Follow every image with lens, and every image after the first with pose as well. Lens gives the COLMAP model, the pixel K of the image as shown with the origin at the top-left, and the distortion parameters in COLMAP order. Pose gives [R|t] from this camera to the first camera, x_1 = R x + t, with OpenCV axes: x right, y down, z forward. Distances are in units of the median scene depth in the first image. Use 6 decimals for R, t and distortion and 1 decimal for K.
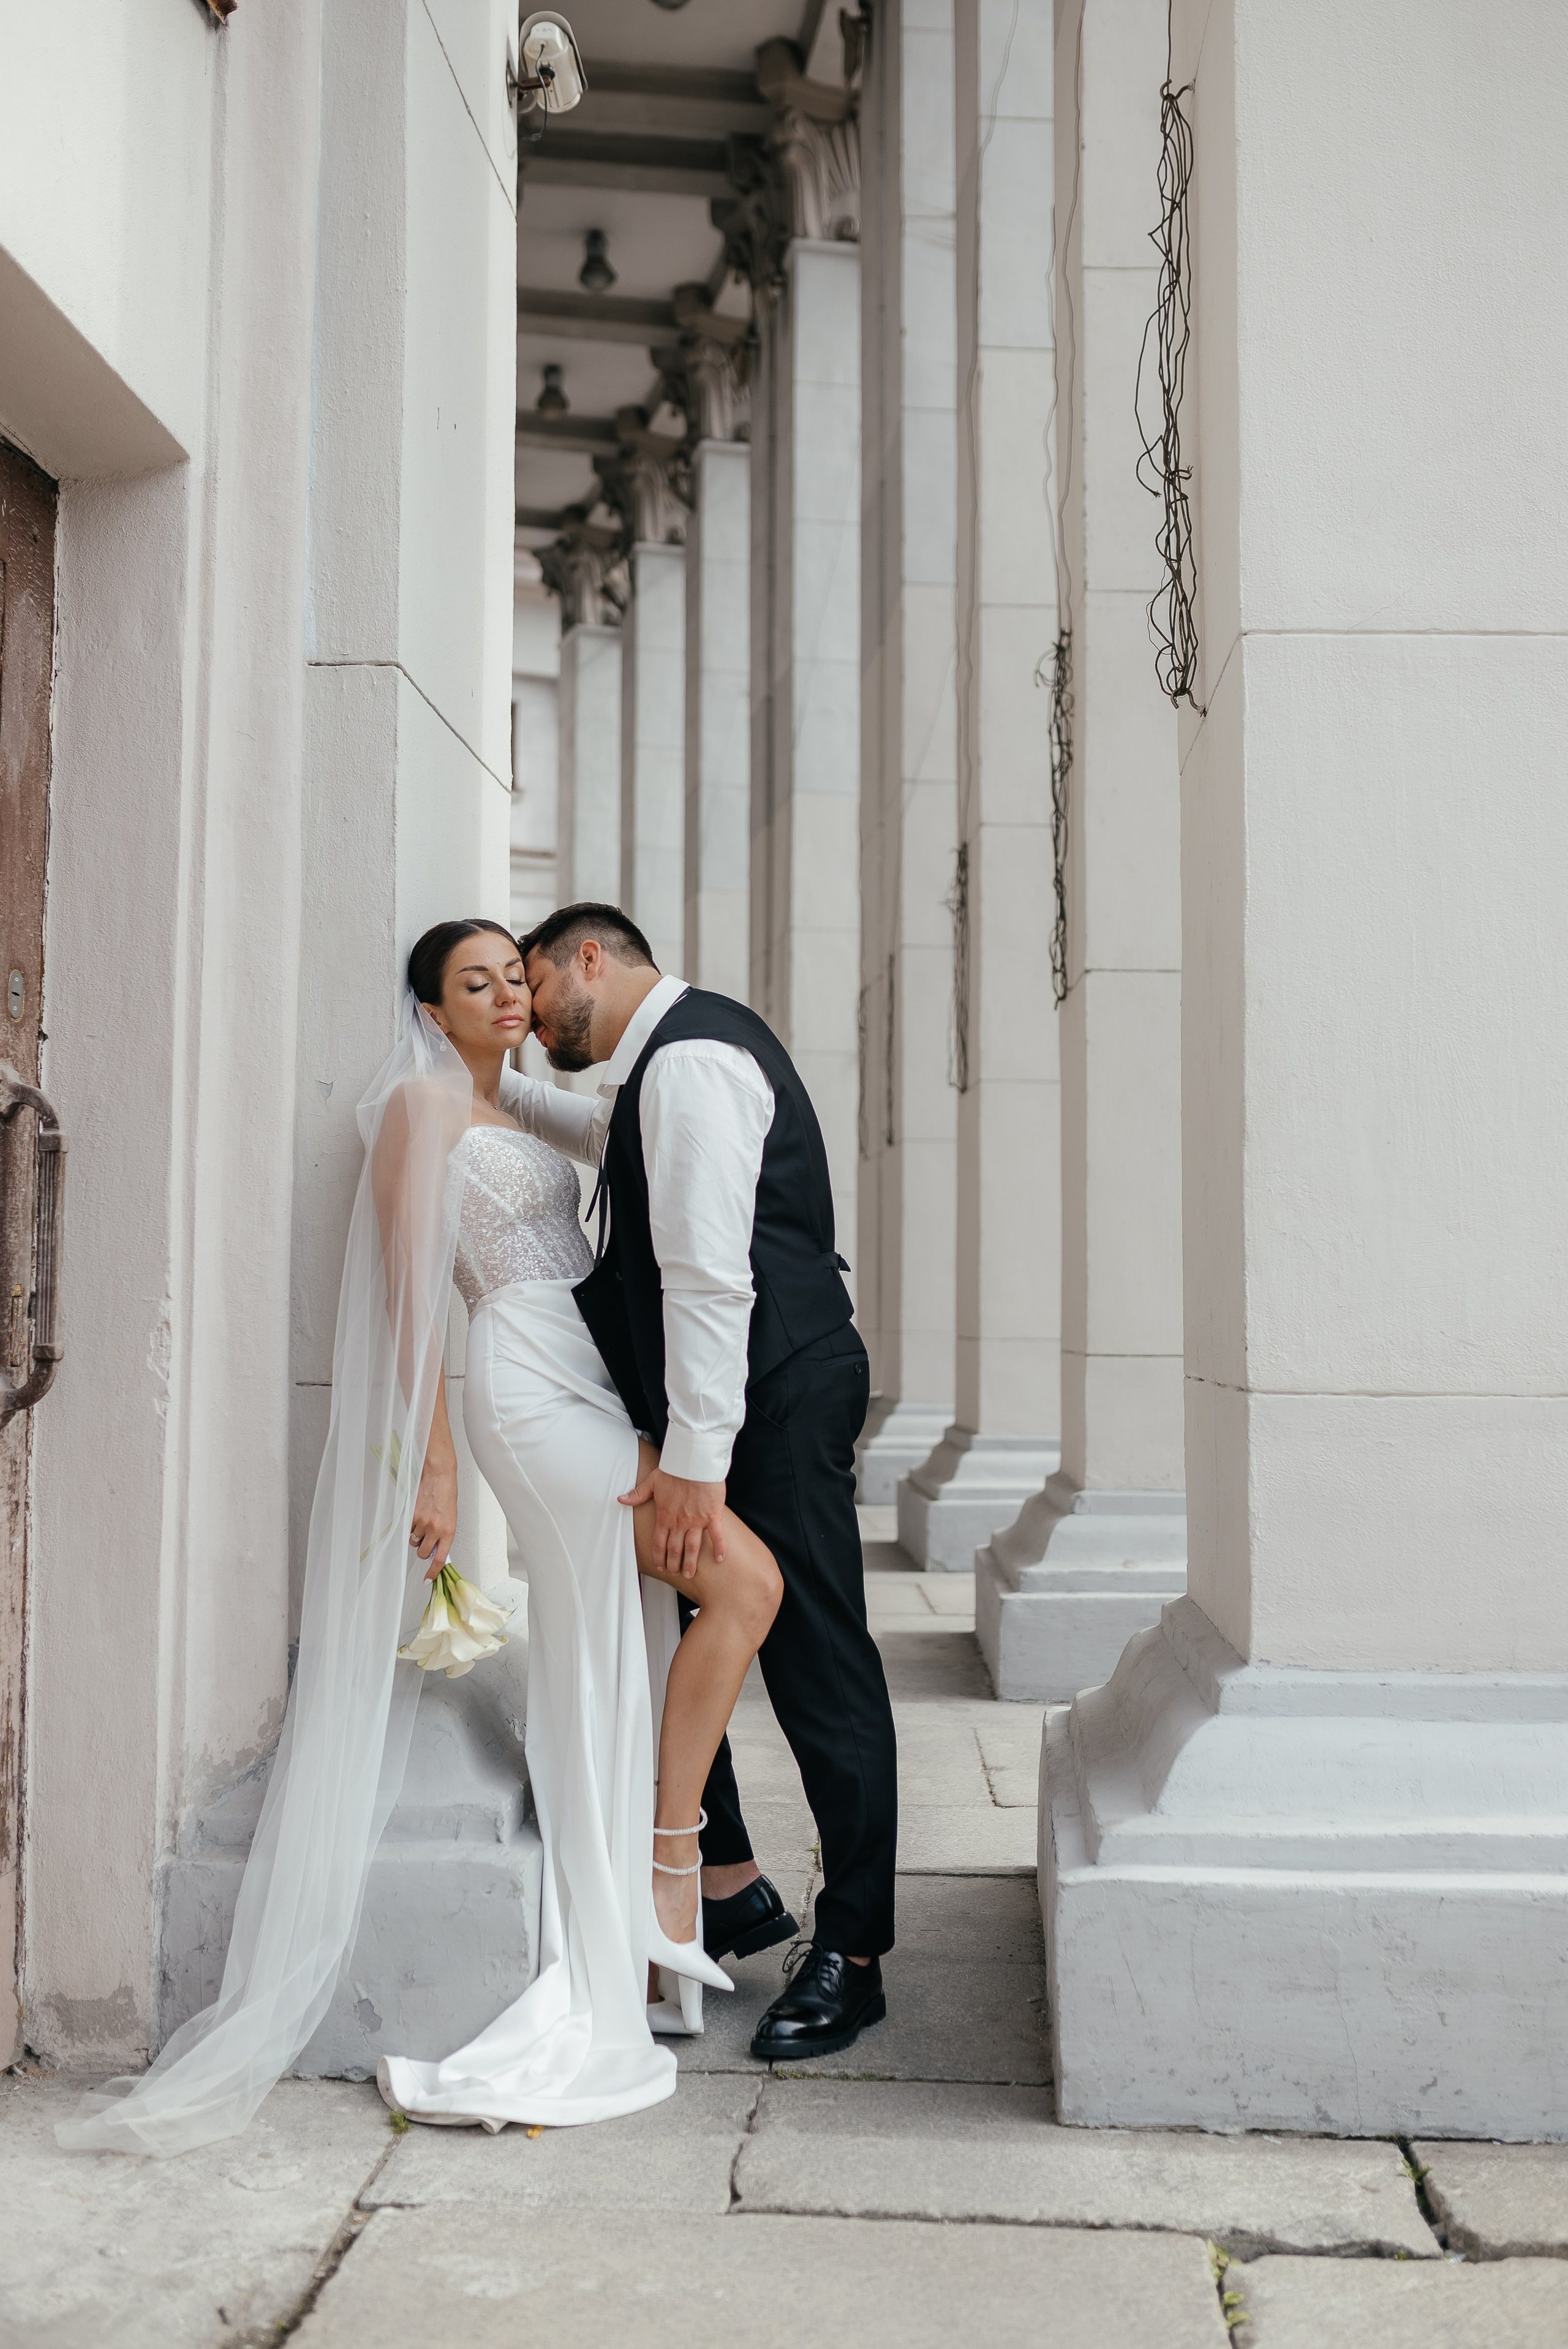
lens RADIAL K [[2349.2, 0, 784.0], [0, 2349.2, 1174.5], [0, 0, 1]] dist [-0.058927, 0.107639]
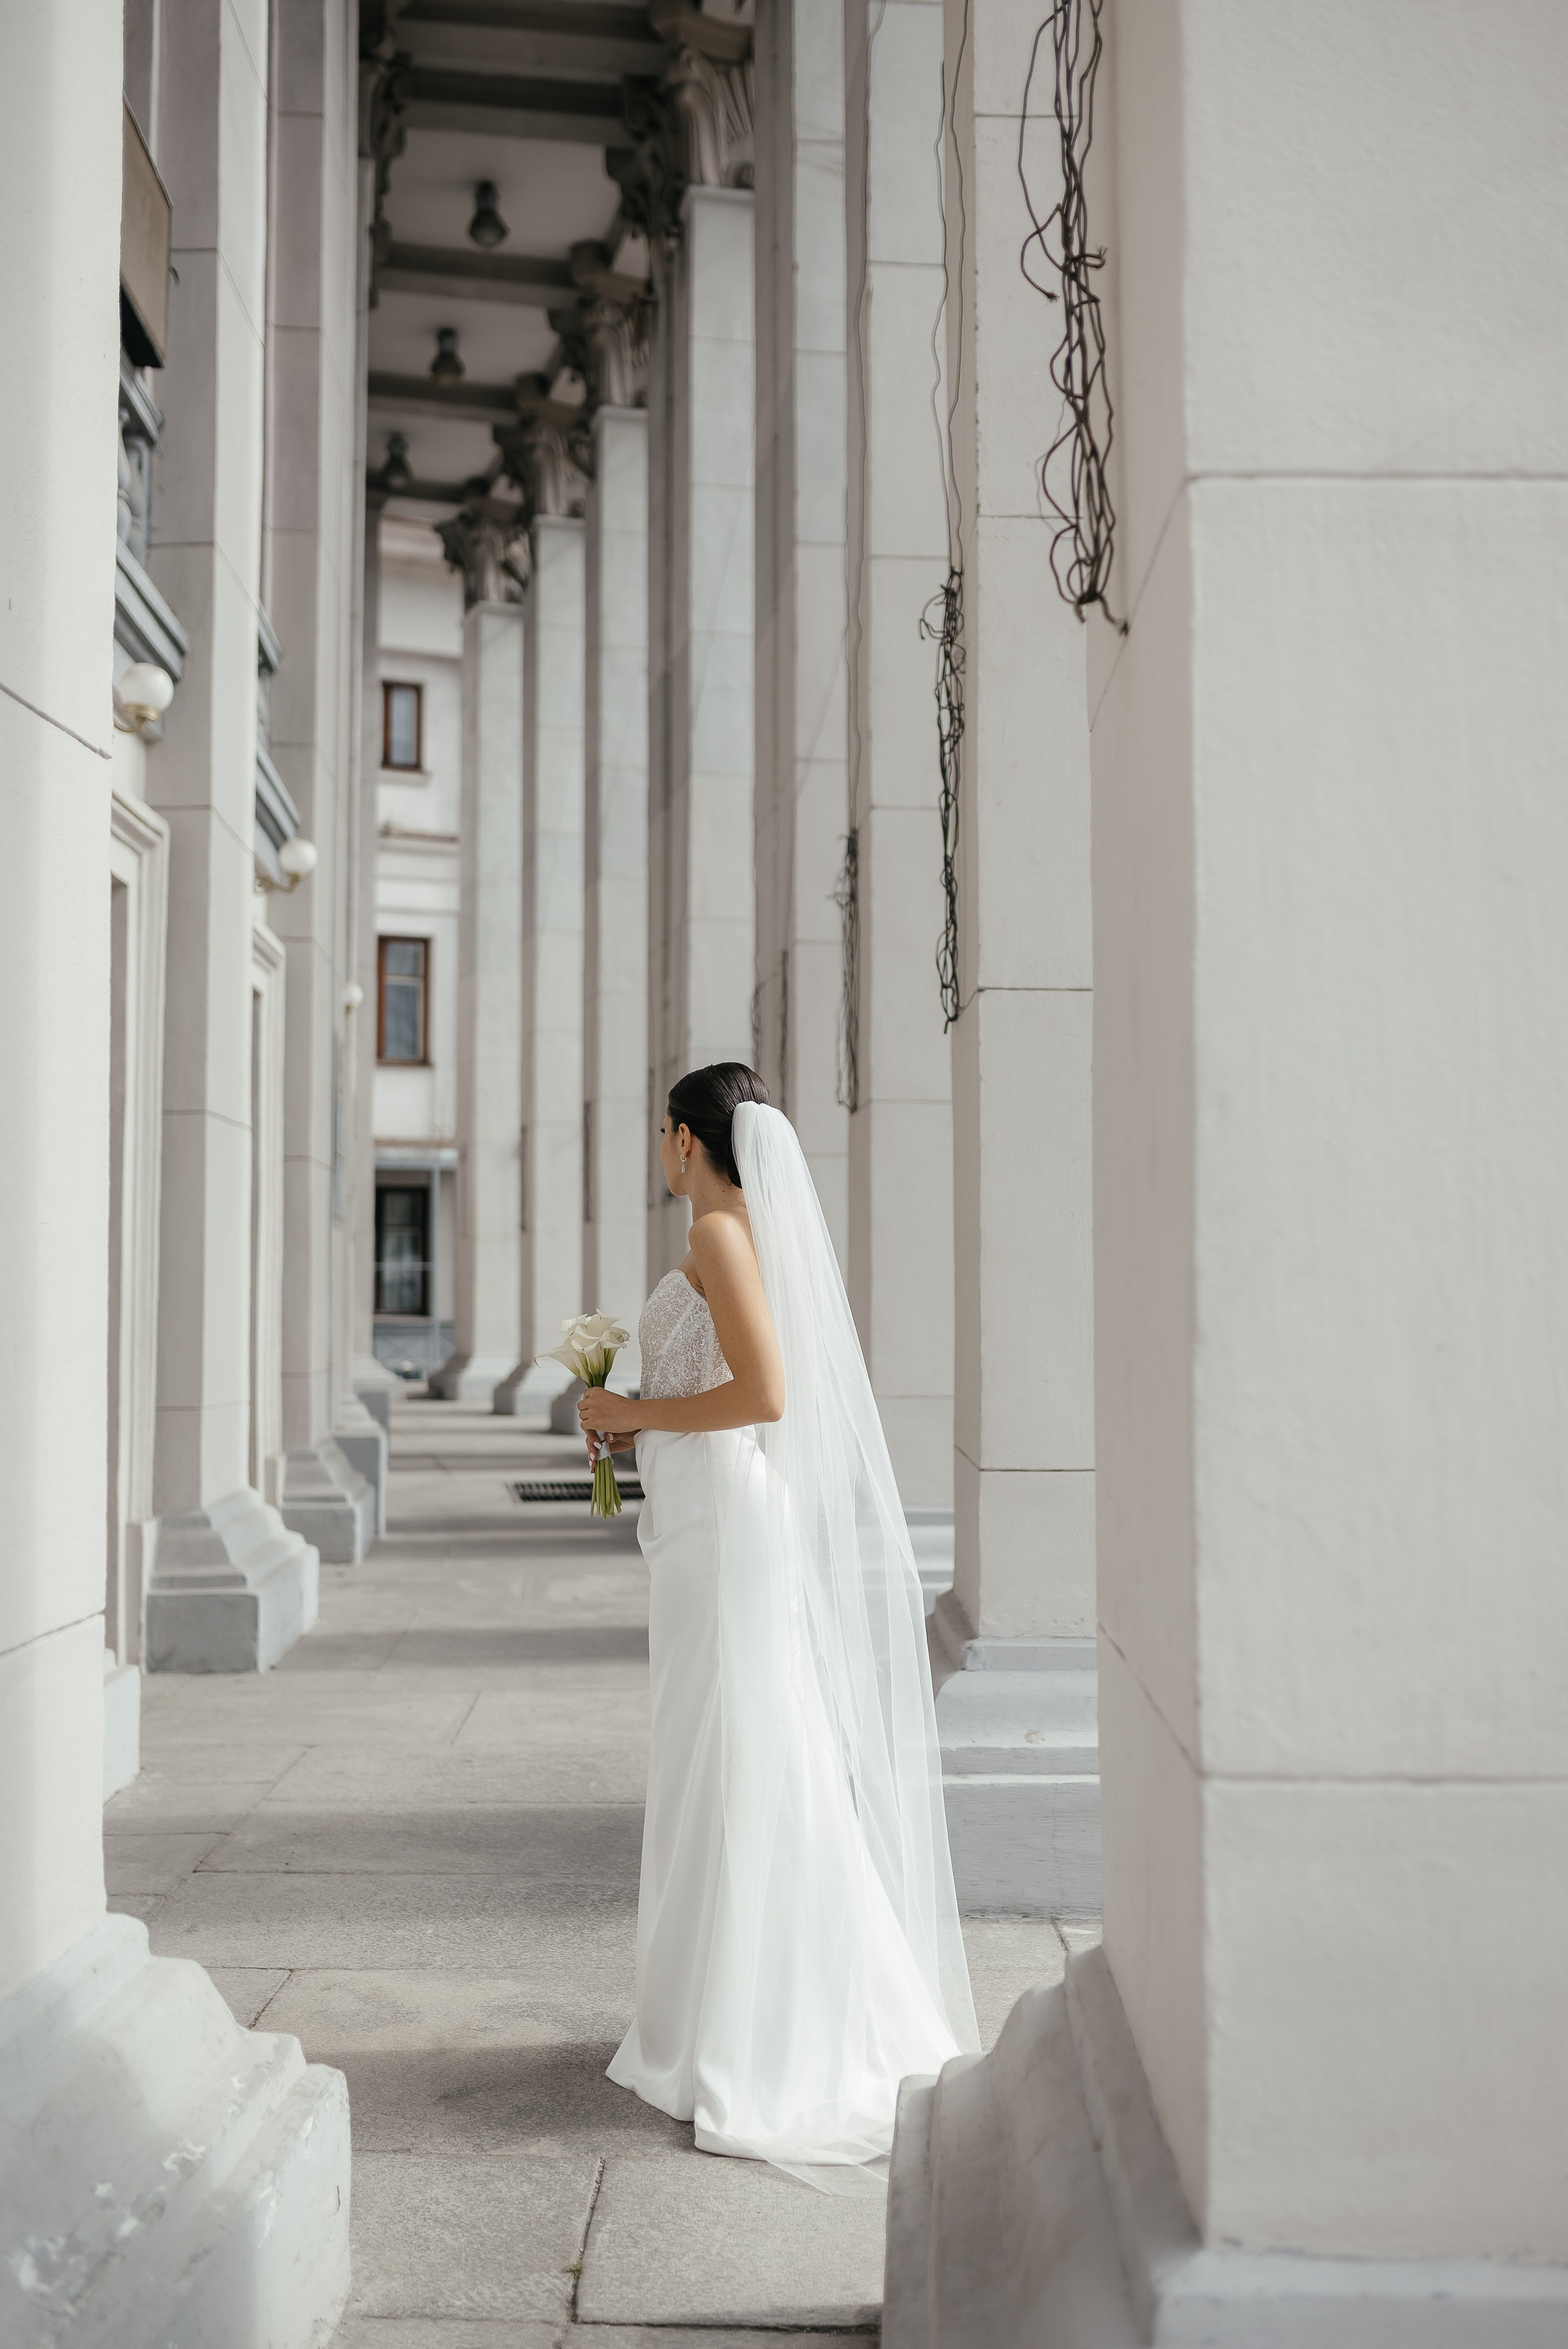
lens RADIAL K [[2289.0, 0, 783.9], [0, 2289.0, 1166.2], [0, 0, 1]] dist [-0.060061, 0.101186]
pose [[0.999583, -0.003589, 0.028658, 0.026169], [0.003393, 0.999970, 0.006904, -0.021233], [-0.028681, -0.006804, 0.999565, 0.146073]]
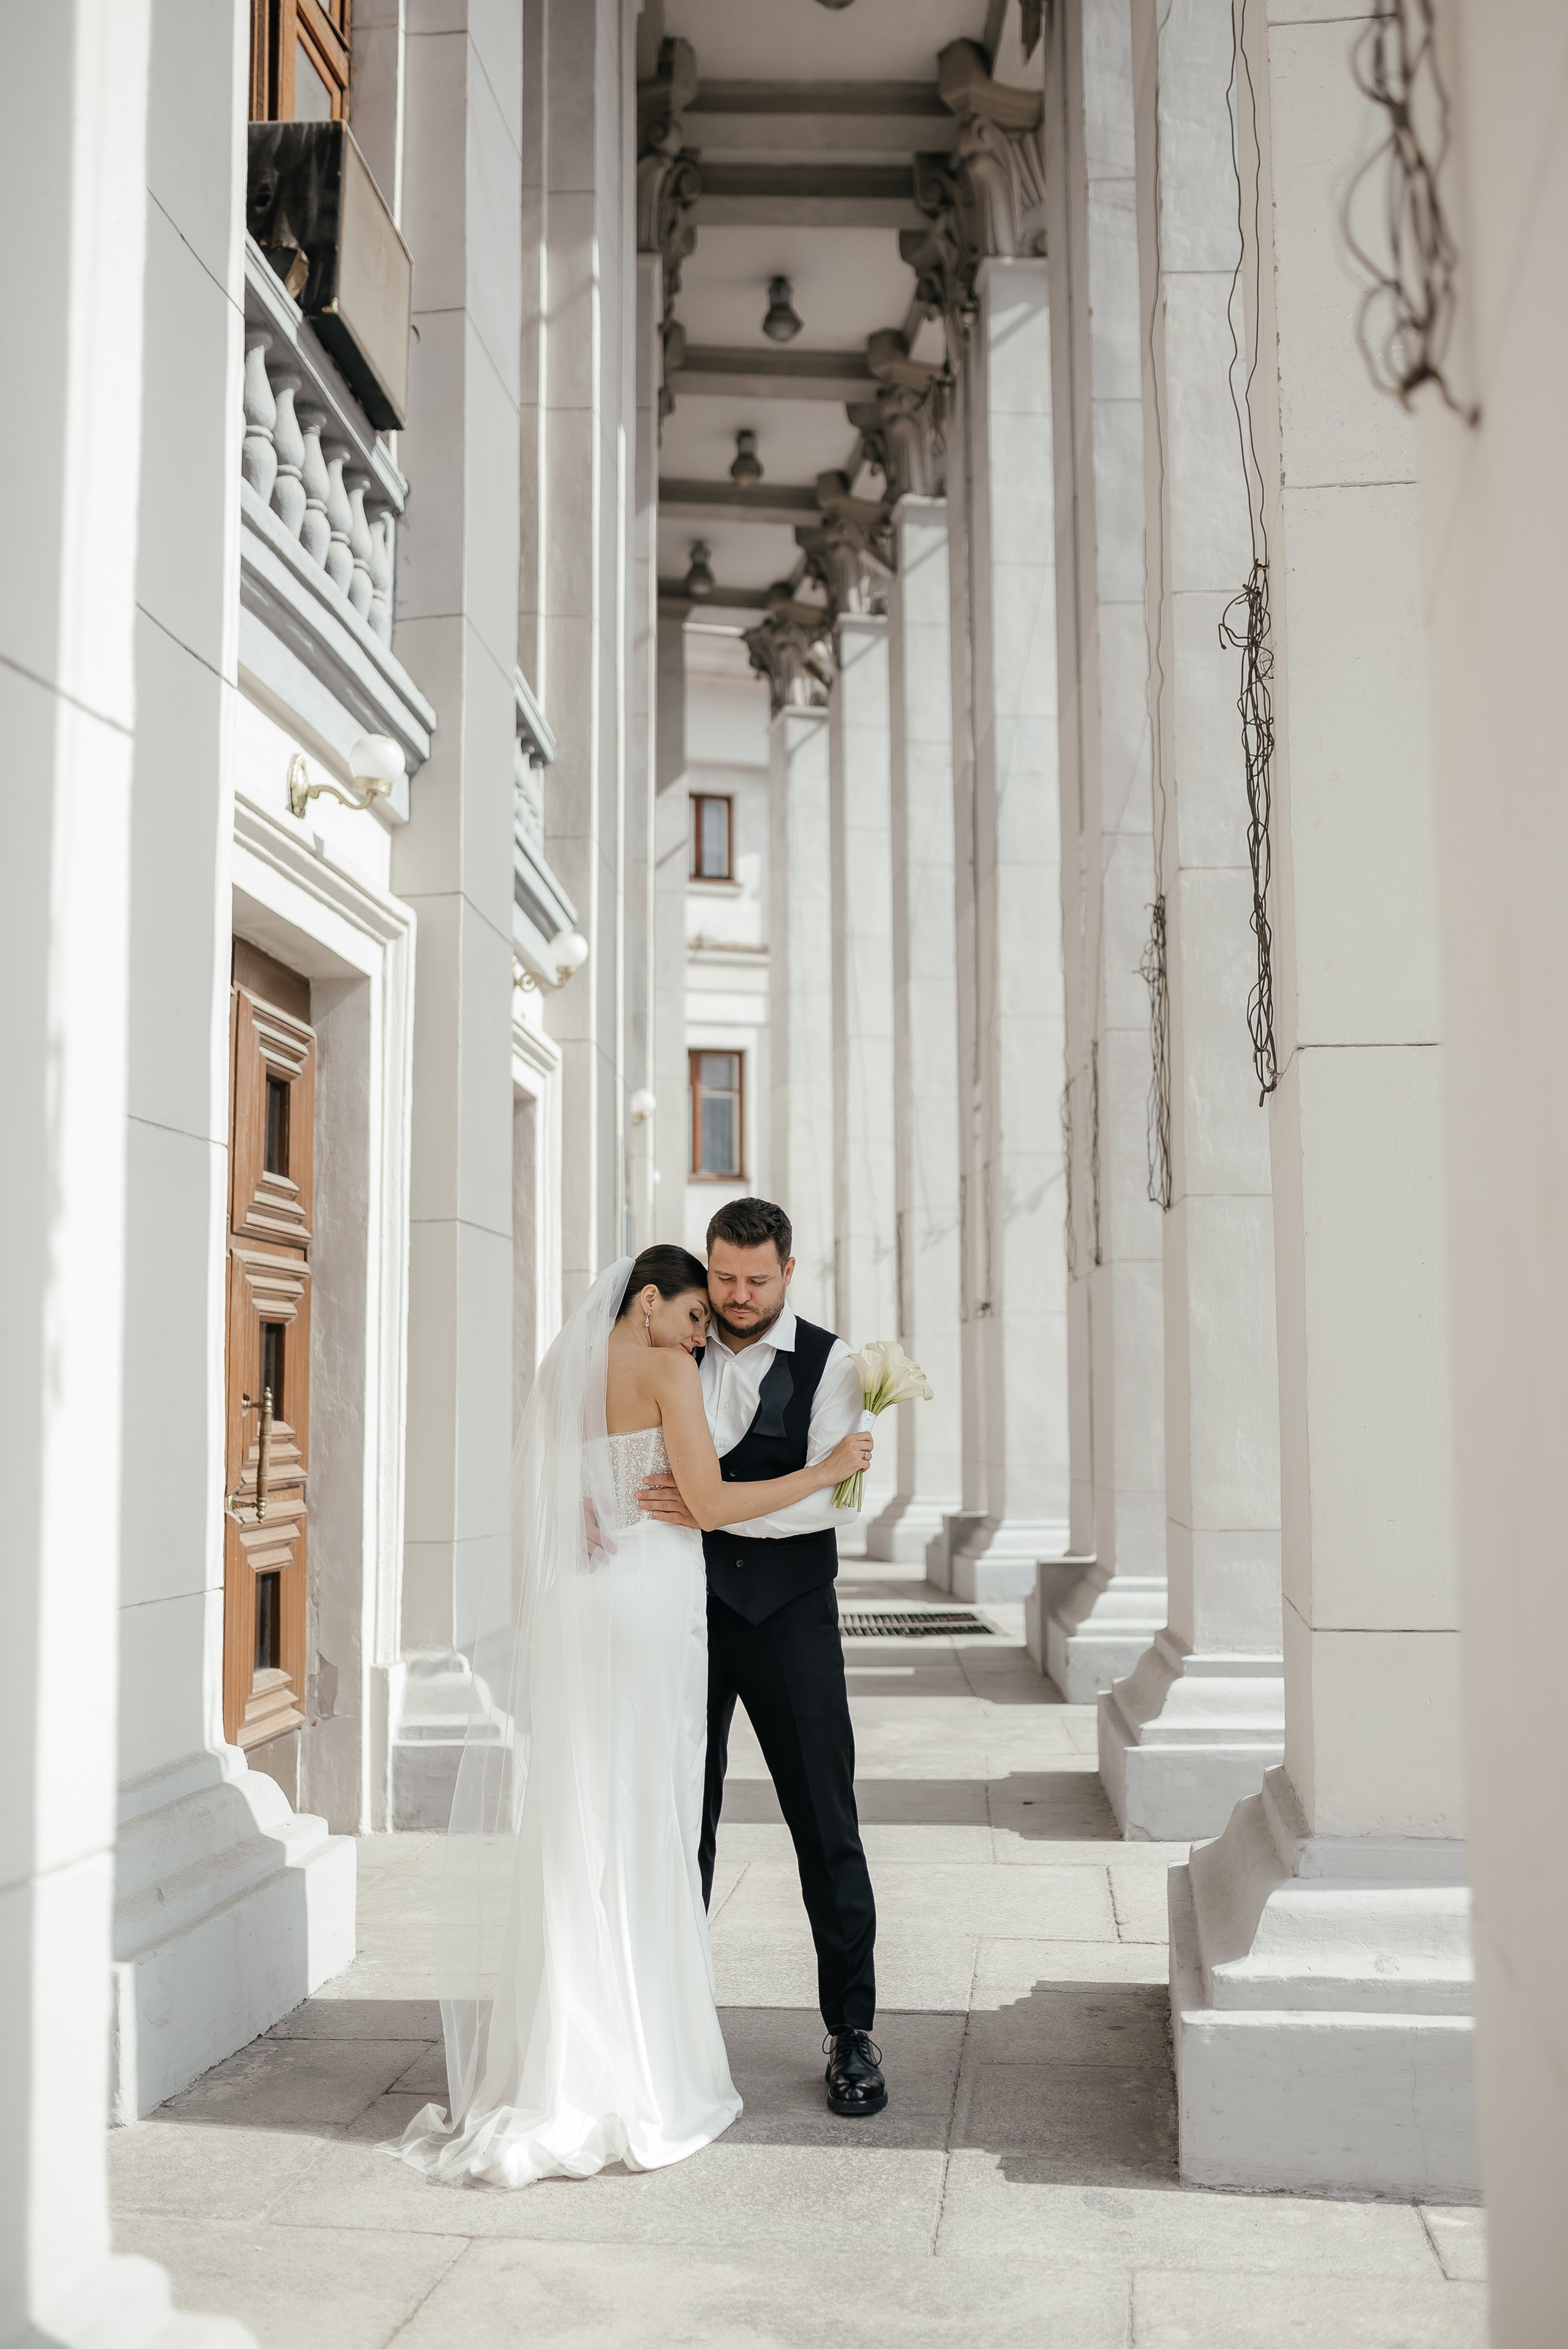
lens RADIAL K [[2301.7, 0, 782.7], [0, 2301.7, 1178.2], [0, 0, 1]] dist [-0.062016, 0.099542]
pose [[0.993068, -0.021345, -0.115586, 0.038457], [0.016832, 0.999063, -0.039882, -0.017351], [0.116329, 0.037660, 0.992497, 0.223901]]
